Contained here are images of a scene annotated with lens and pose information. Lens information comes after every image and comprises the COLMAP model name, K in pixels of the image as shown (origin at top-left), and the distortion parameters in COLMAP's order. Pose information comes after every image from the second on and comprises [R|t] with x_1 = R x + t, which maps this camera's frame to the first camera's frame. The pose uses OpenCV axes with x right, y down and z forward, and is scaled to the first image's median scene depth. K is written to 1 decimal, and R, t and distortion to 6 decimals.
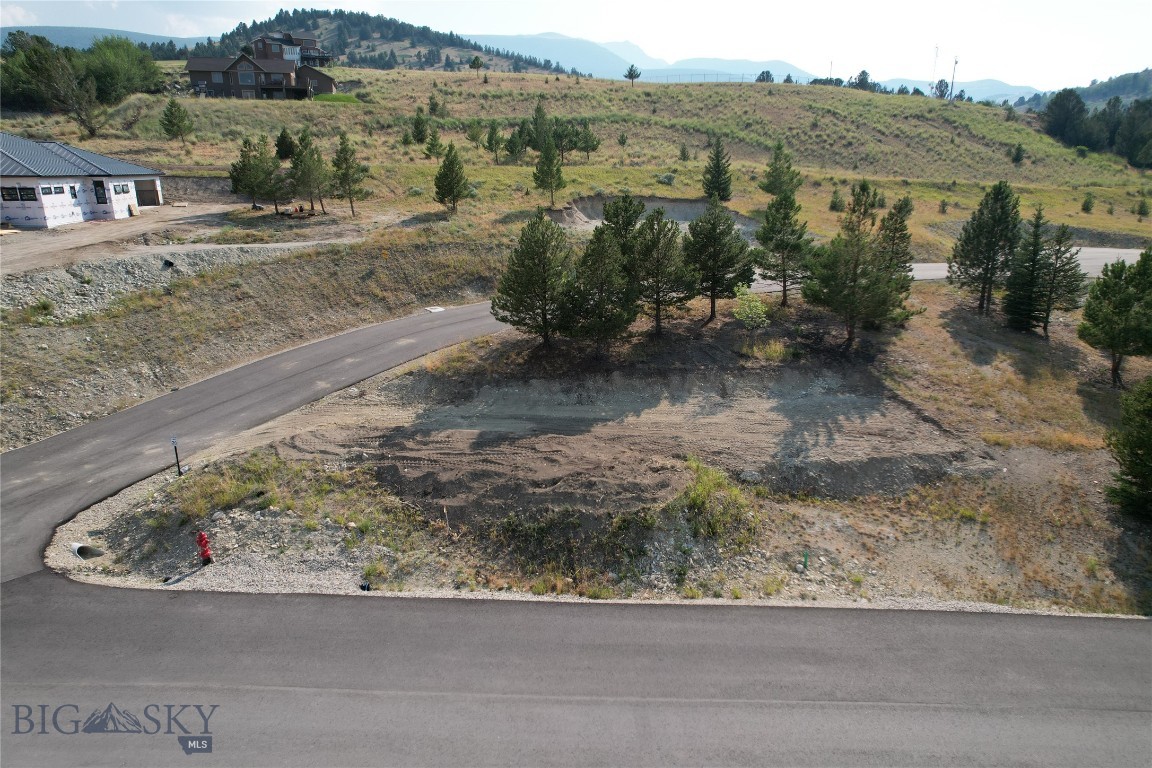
lens RADIAL K [[734.5, 0, 575.9], [0, 734.5, 387.3], [0, 0, 1]] dist [-0.072485, 0.067825]
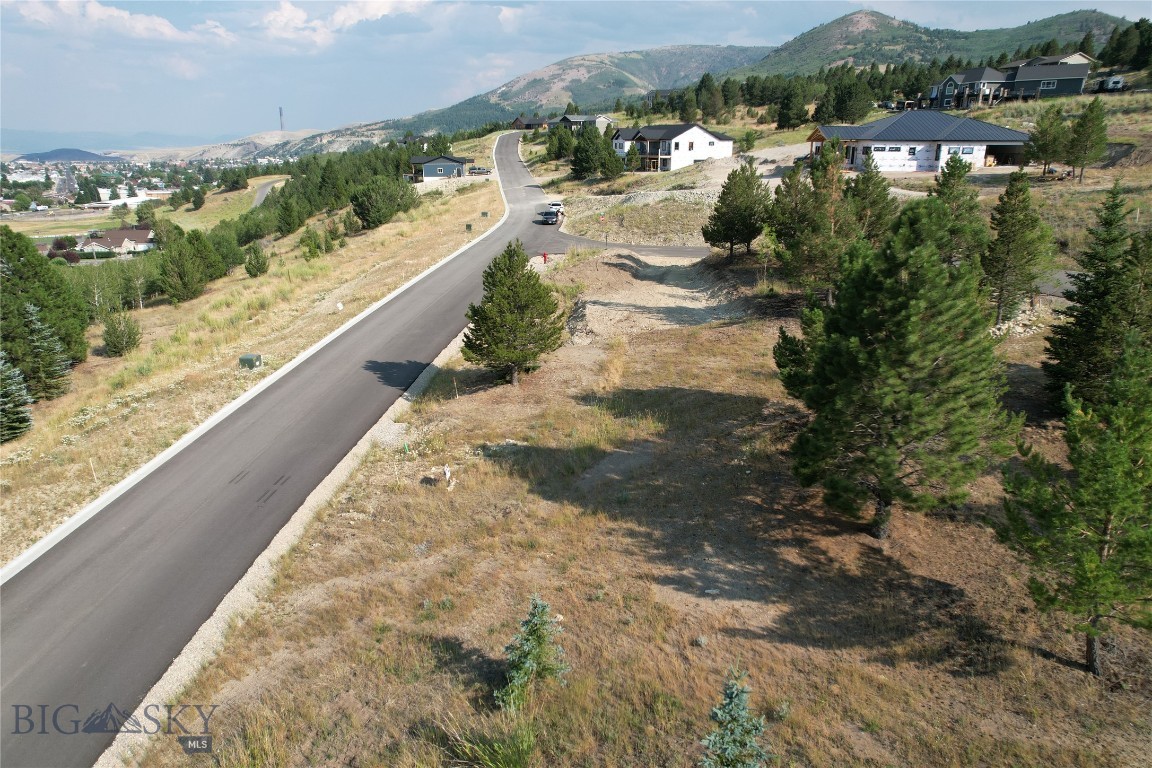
lens RADIAL K [[734.5, 0, 580.5], [0, 734.5, 385.3], [0, 0, 1]] dist [-0.072485, 0.067825]
pose [[-0.133814, 0.315835, -0.939331, 1.858468], [-0.287360, 0.894766, 0.341787, -0.285575], [0.948429, 0.315662, -0.028974, 1.047049]]
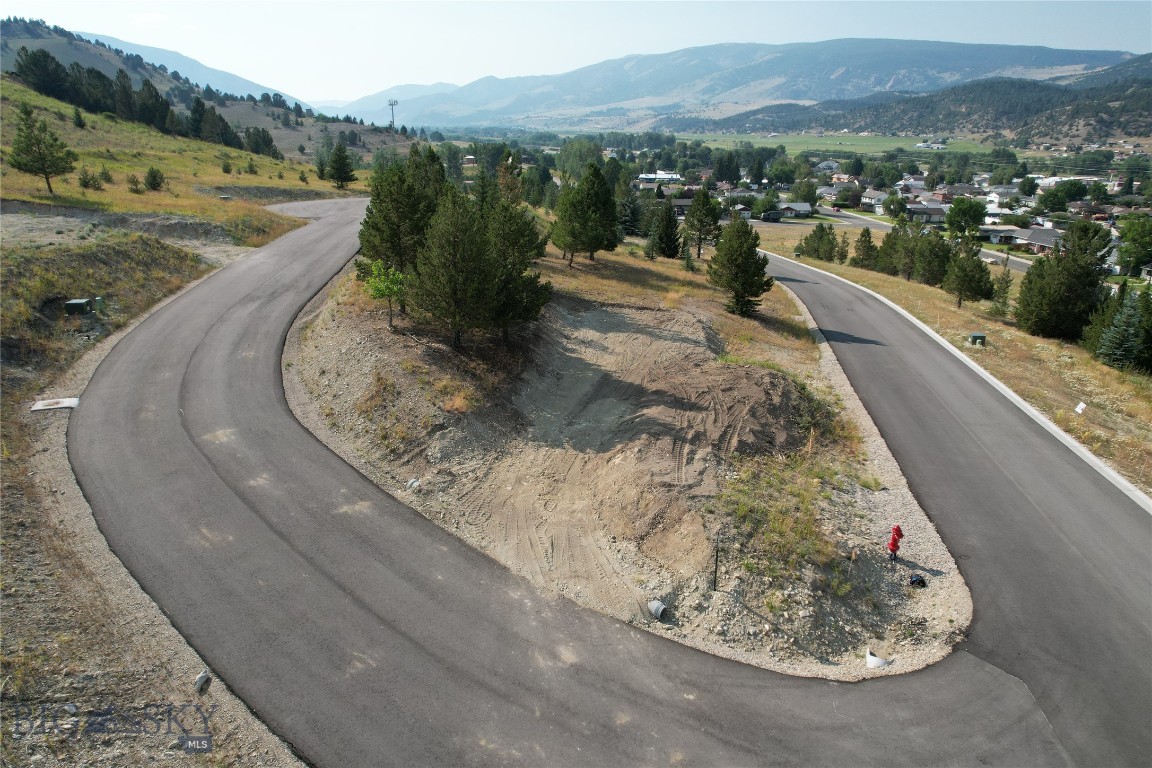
lens RADIAL K [[734.5, 0, 575.4], [0, 734.5, 393.0], [0, 0, 1]] dist [-0.072485, 0.067825]
pose [[0.200609, -0.332585, 0.921490, -1.086454], [0.282776, 0.920233, 0.270571, -0.264579], [-0.937973, 0.206297, 0.278654, 0.822589]]
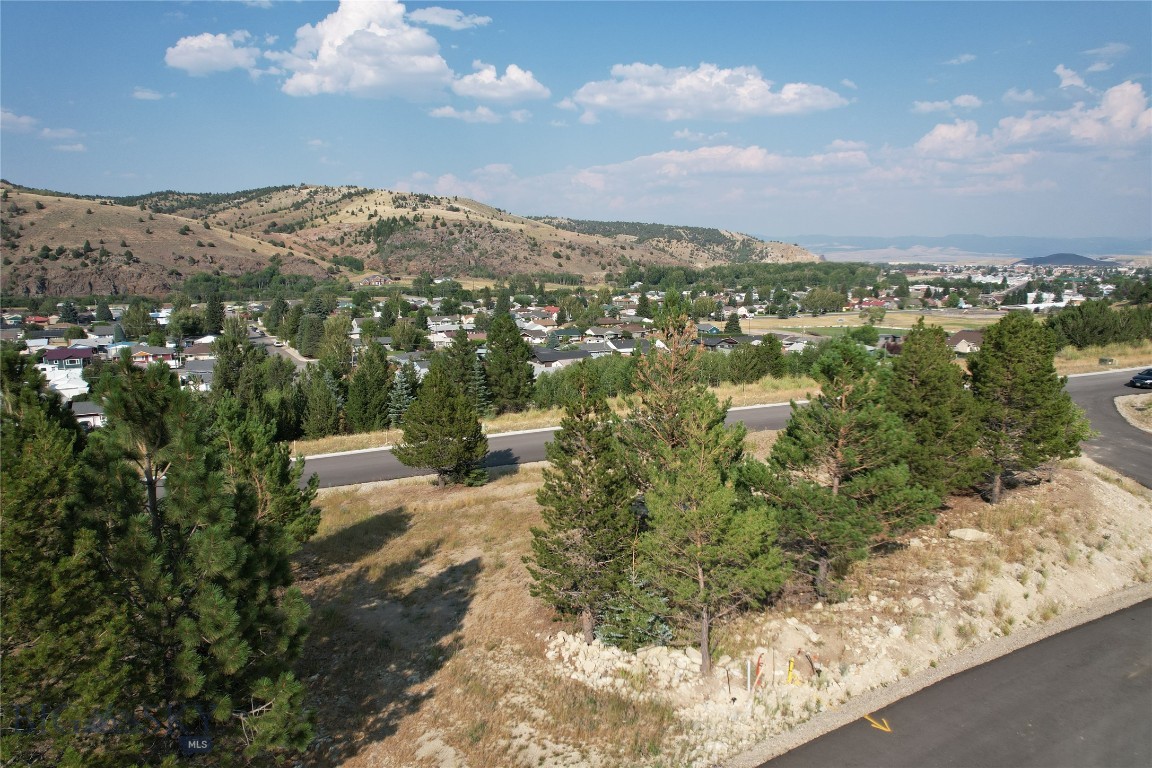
lens RADIAL K [[734.5, 0, 576.2], [0, 734.5, 387.7], [0, 0, 1]] dist [-0.072485, 0.067825]
pose [[-0.969813, 0.046608, -0.239352, 0.828224], [-0.070387, 0.886276, 0.457778, -0.647109], [0.233468, 0.460806, -0.856242, 2.033038]]
